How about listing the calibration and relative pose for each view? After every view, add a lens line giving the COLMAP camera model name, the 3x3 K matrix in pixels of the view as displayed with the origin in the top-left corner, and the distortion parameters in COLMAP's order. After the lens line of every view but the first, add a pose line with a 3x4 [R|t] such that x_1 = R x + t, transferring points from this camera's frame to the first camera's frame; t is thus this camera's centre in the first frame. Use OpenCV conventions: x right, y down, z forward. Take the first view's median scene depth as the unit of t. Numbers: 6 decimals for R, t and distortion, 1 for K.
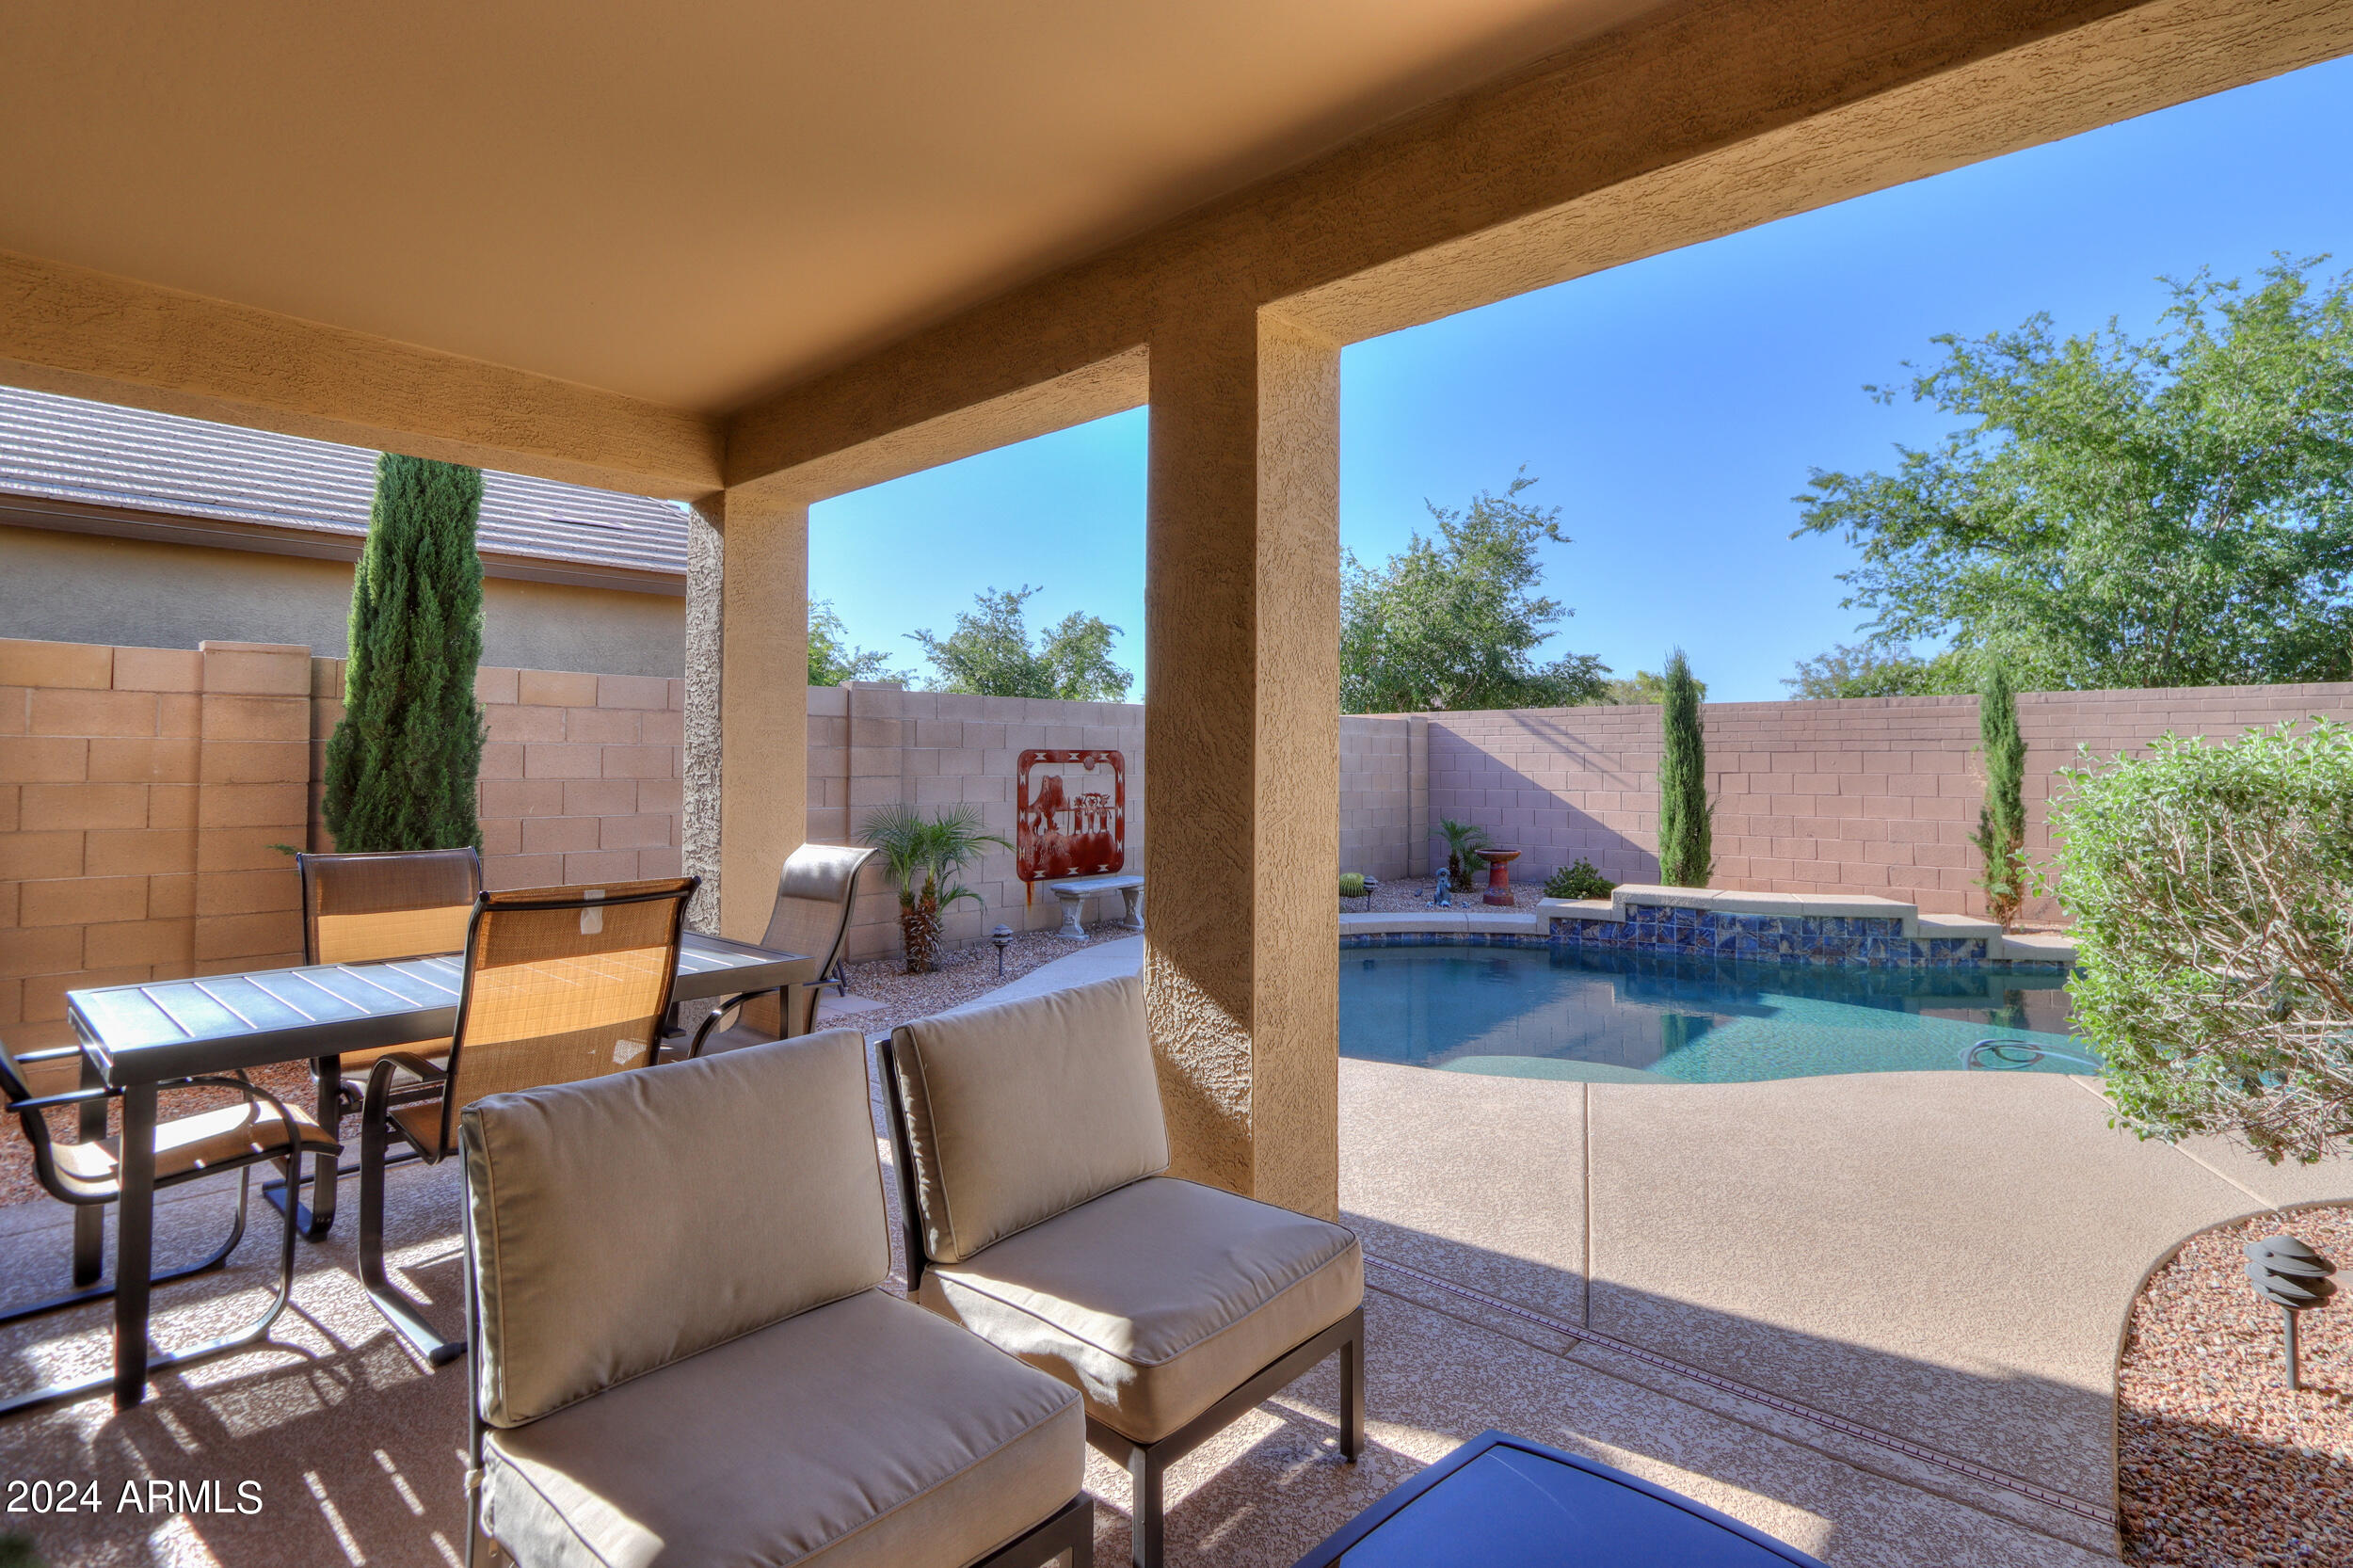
lens RADIAL K [[1111.6, 0, 1221.9], [0, 1111.6, 724.2], [0, 0, 1]] dist [-0.009639, 0.002347]
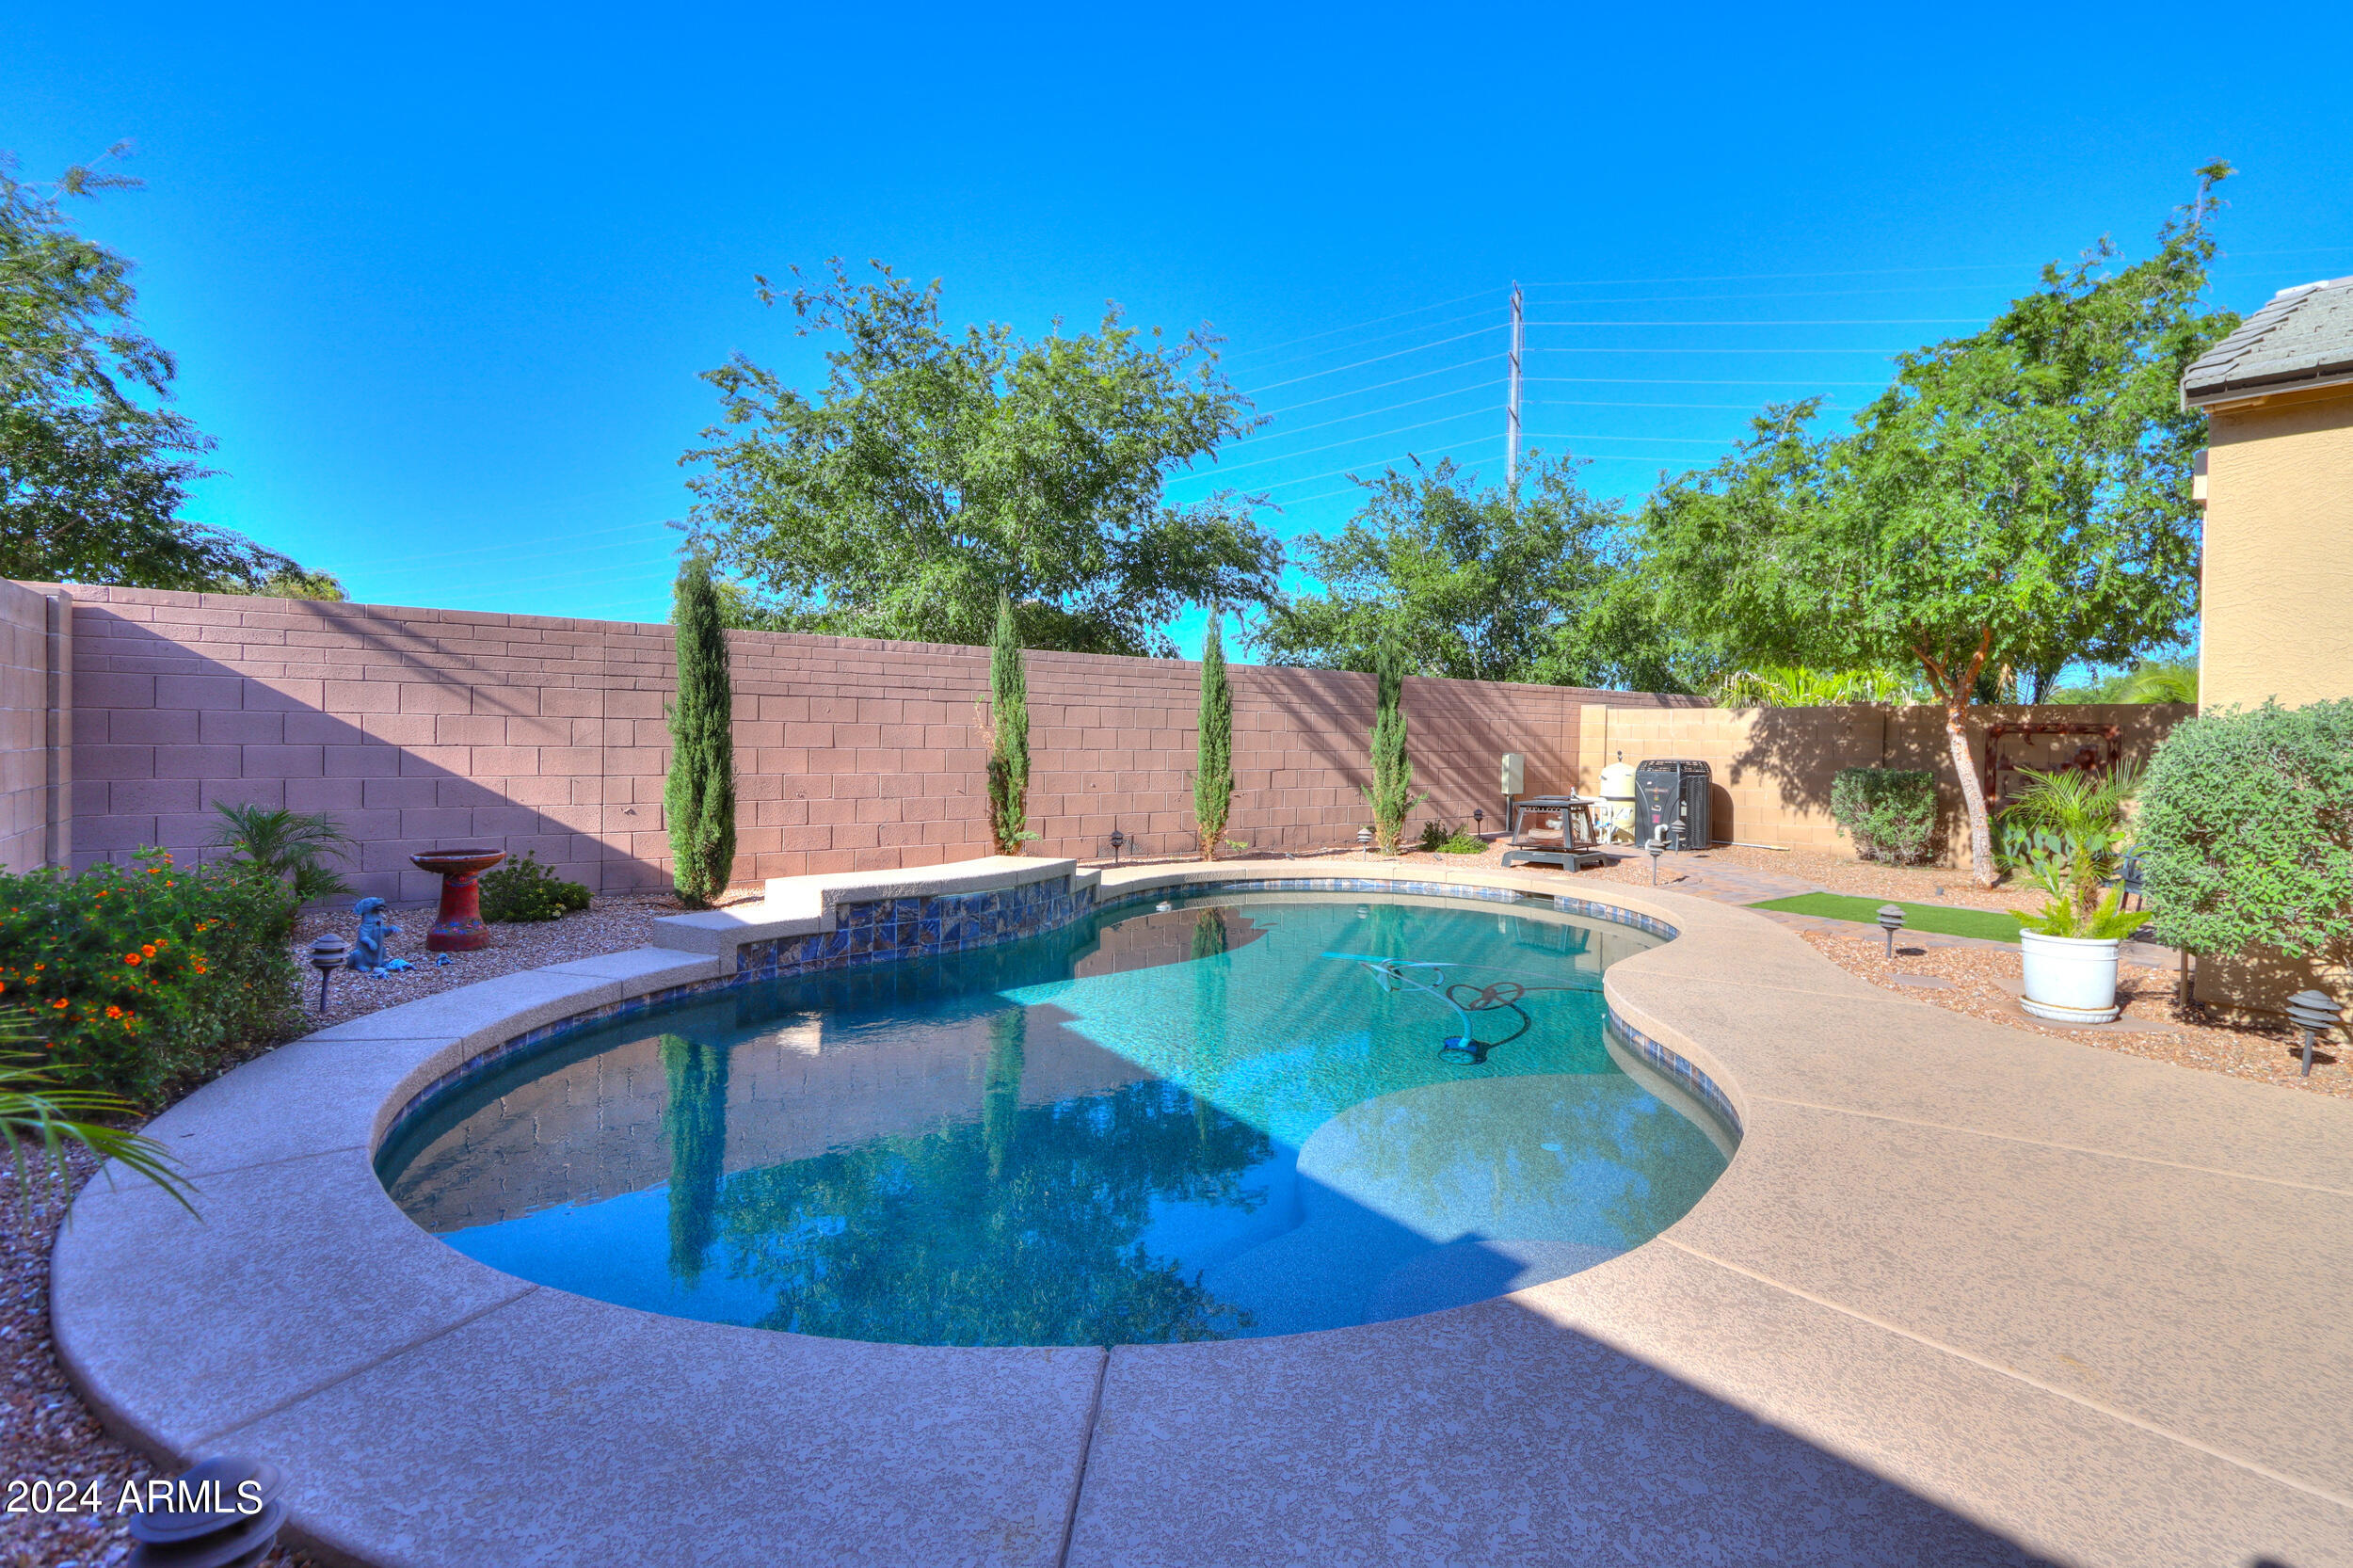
lens RADIAL K [[1111.6, 0, 1180.2], [0, 1111.6, 773.2], [0, 0, 1]] dist [-0.009639, 0.002347]
pose [[0.193968, -0.033974, 0.980419, -0.281631], [-0.052636, 0.997600, 0.044983, 0.035752], [-0.979595, -0.060331, 0.191714, 0.662003]]
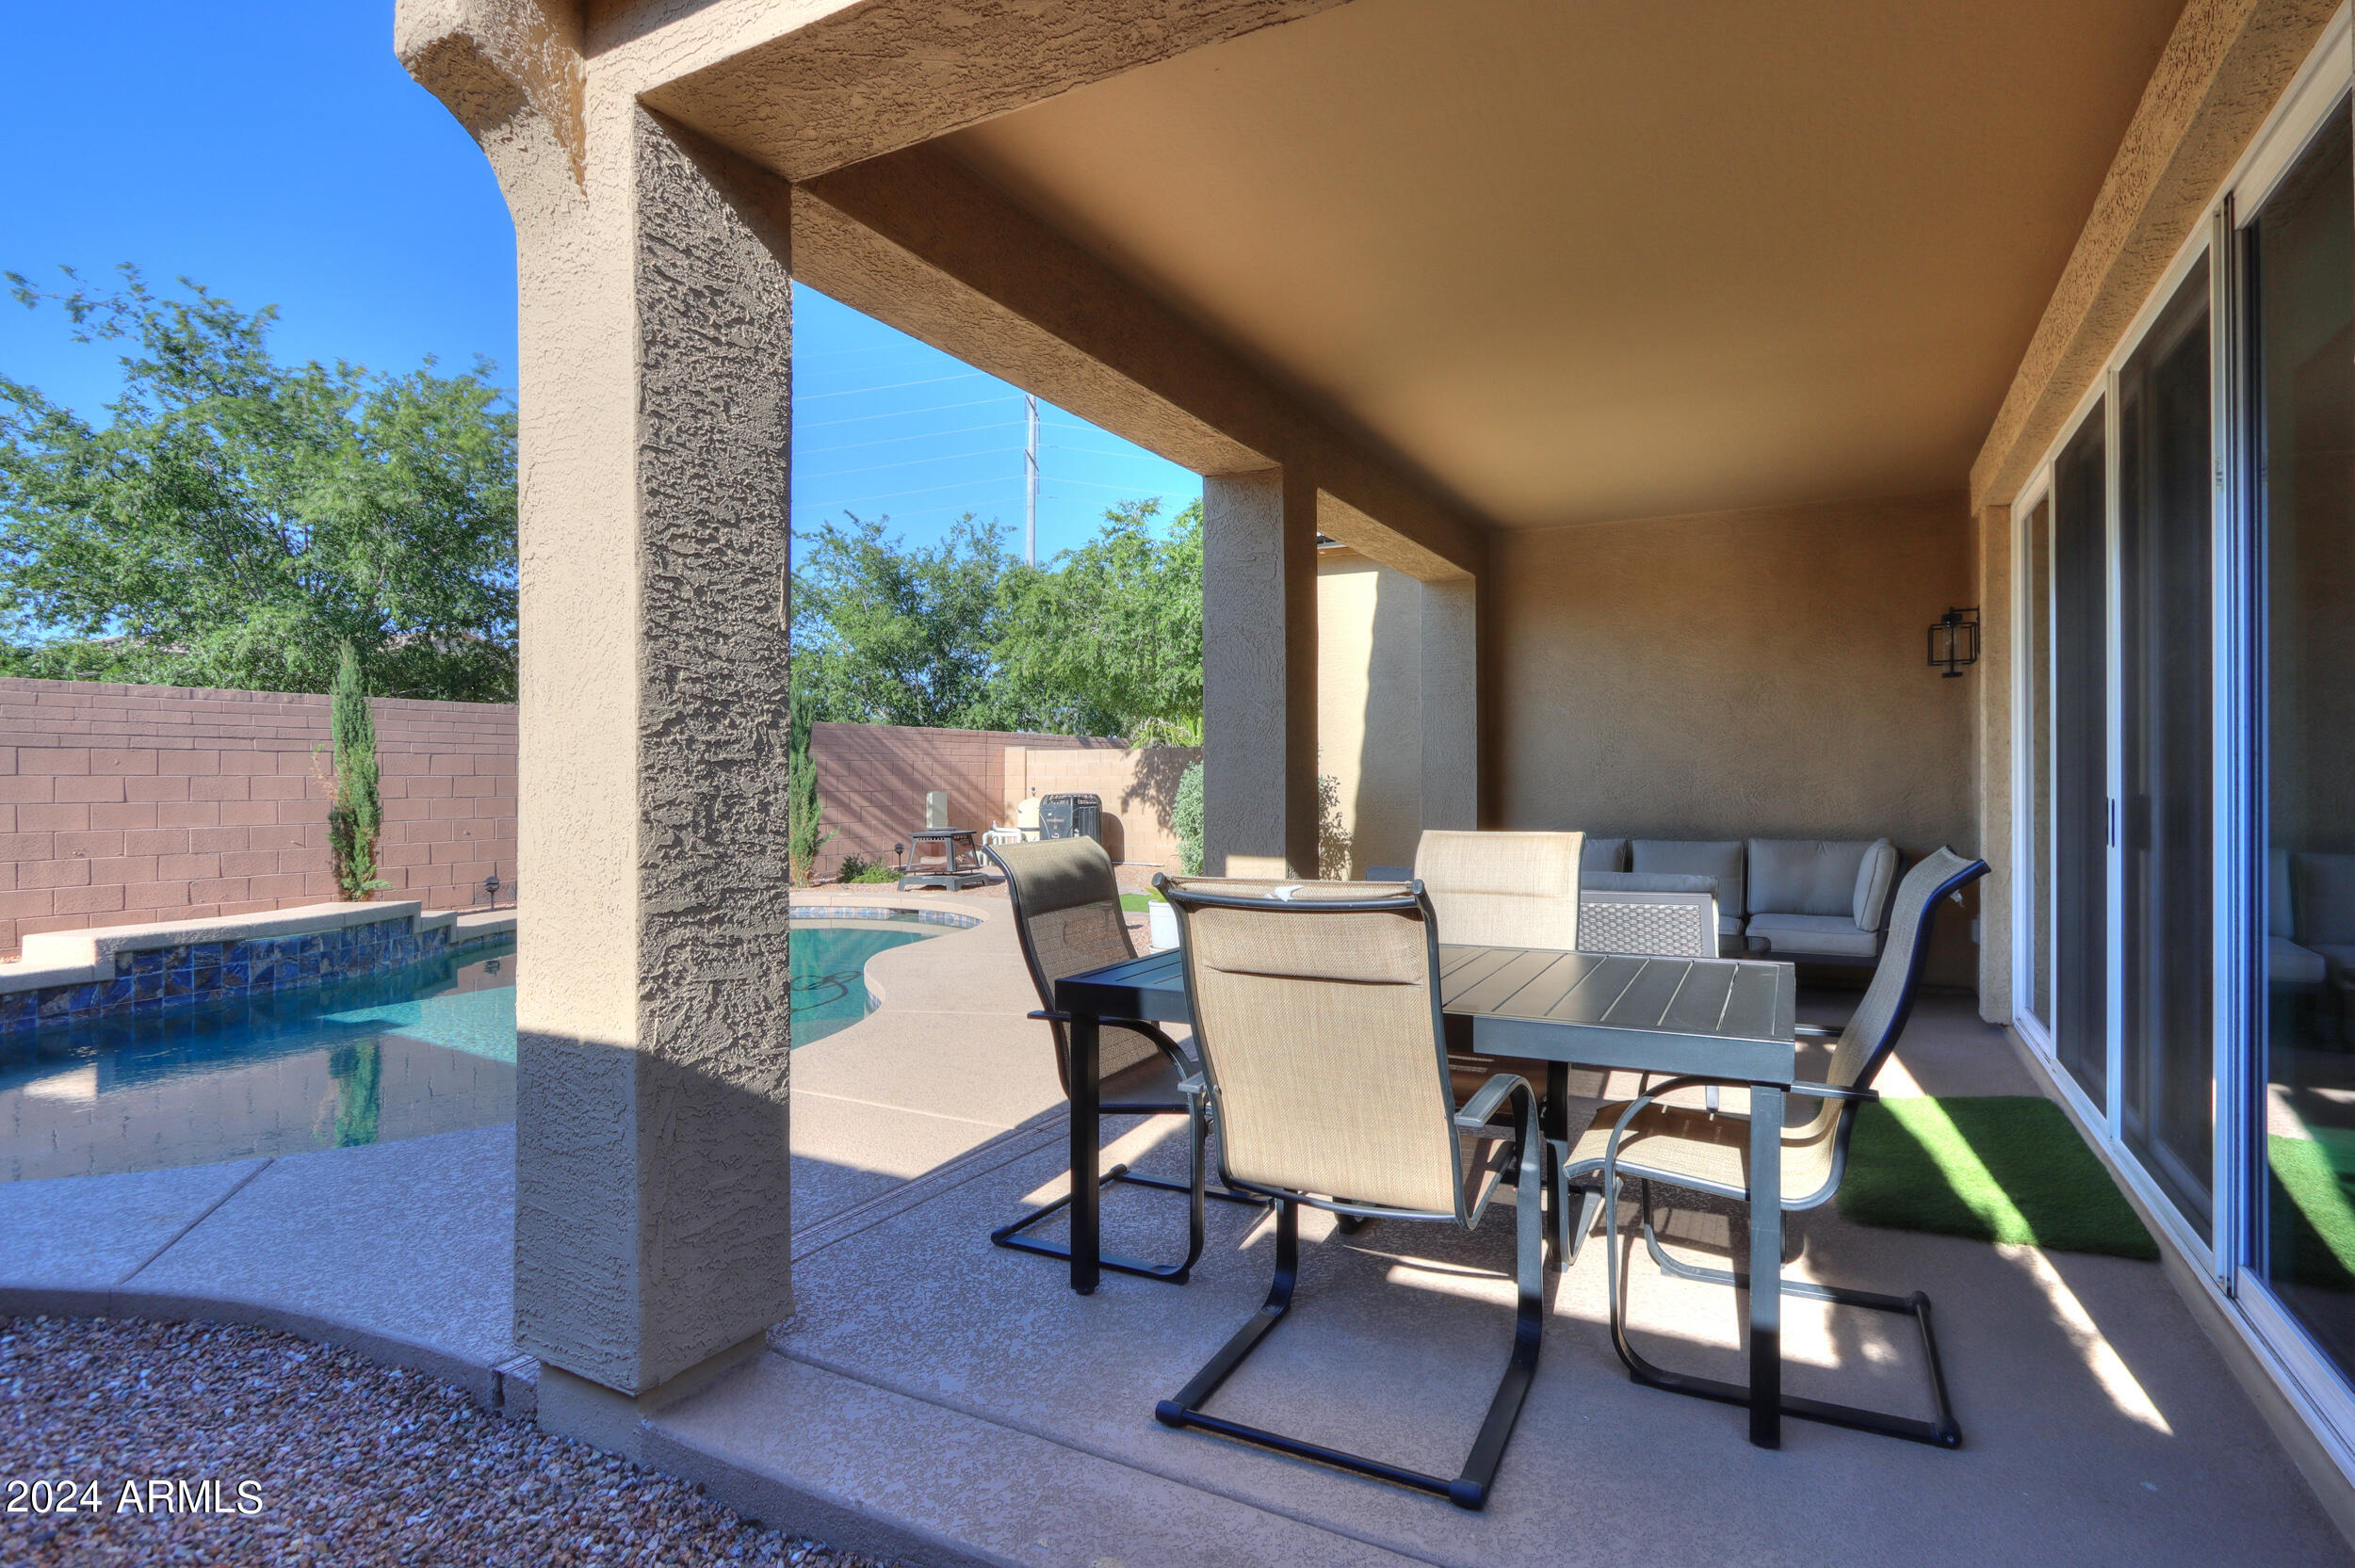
lens RADIAL K [[1161.1, 0, 1217.5], [0, 1161.1, 785.4], [0, 0, 1]] dist [-0.000410, -0.001099]
pose [[-0.232740, -0.007143, 0.972513, -0.533861], [-0.032741, 0.999464, -0.000495, 0.030199], [-0.971988, -0.031956, -0.232850, 0.488905]]
